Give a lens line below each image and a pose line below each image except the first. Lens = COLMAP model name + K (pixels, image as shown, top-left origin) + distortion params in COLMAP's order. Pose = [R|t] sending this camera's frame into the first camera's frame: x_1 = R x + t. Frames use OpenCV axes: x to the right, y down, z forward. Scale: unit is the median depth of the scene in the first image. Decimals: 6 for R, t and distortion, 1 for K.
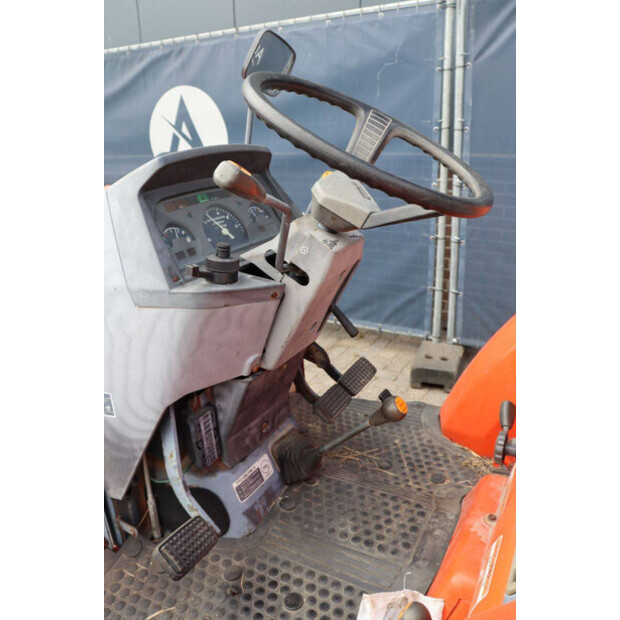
lens RADIAL K [[505.2, 0, 312.9], [0, 505.2, 316.5], [0, 0, 1]] dist [-0.152092, 0.102788]
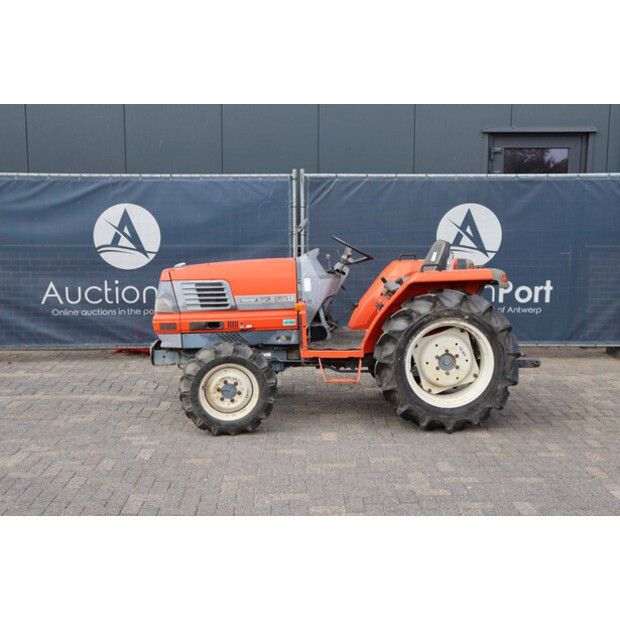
lens RADIAL K [[808.0, 0, 306.8], [0, 808.0, 310.8], [0, 0, 1]] dist [0.029207, 0.000000]
pose [[0.851296, -0.047365, 0.522544, -4.068888], [0.161357, 0.971287, -0.174832, 1.456134], [-0.499259, 0.233150, 0.834495, -4.897075]]
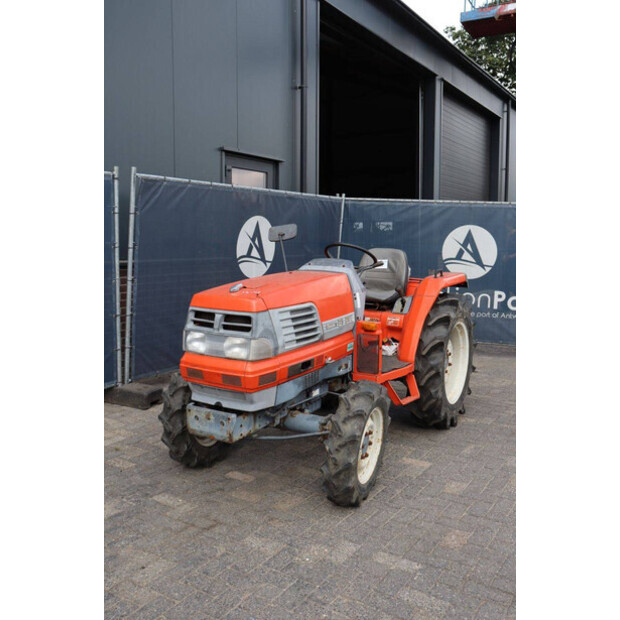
lens RADIAL K [[624.2, 0, 309.2], [0, 624.2, 308.7], [0, 0, 1]] dist [-0.051218, 0.000000]
pose [[0.019552, -0.094675, 0.995316, -5.017113], [0.328838, 0.940730, 0.083023, -0.427187], [-0.944184, 0.325674, 0.049525, 1.013581]]
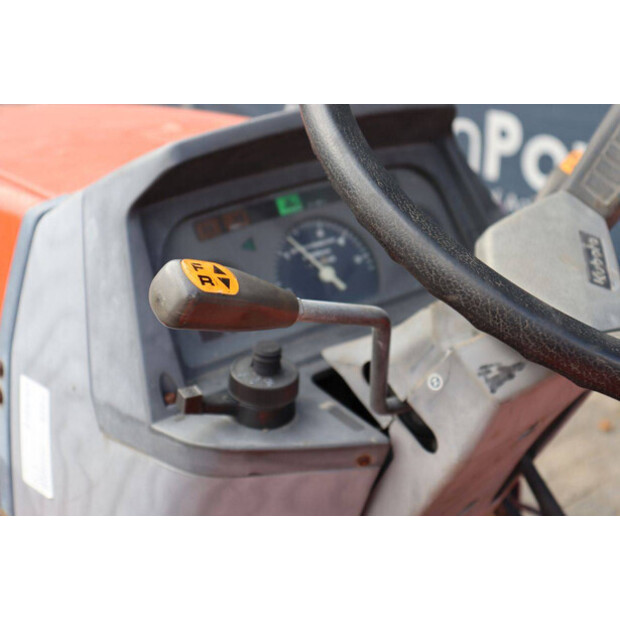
lens RADIAL K [[882.2, 0, 314.9], [0, 882.2, 312.5], [0, 0, 1]] dist [0.075359, 0.000000]
pose [[0.921504, 0.154554, -0.356293, 0.134018], [-0.131370, 0.987372, 0.088536, -0.211849], [0.365477, -0.034780, 0.930170, 0.183521]]
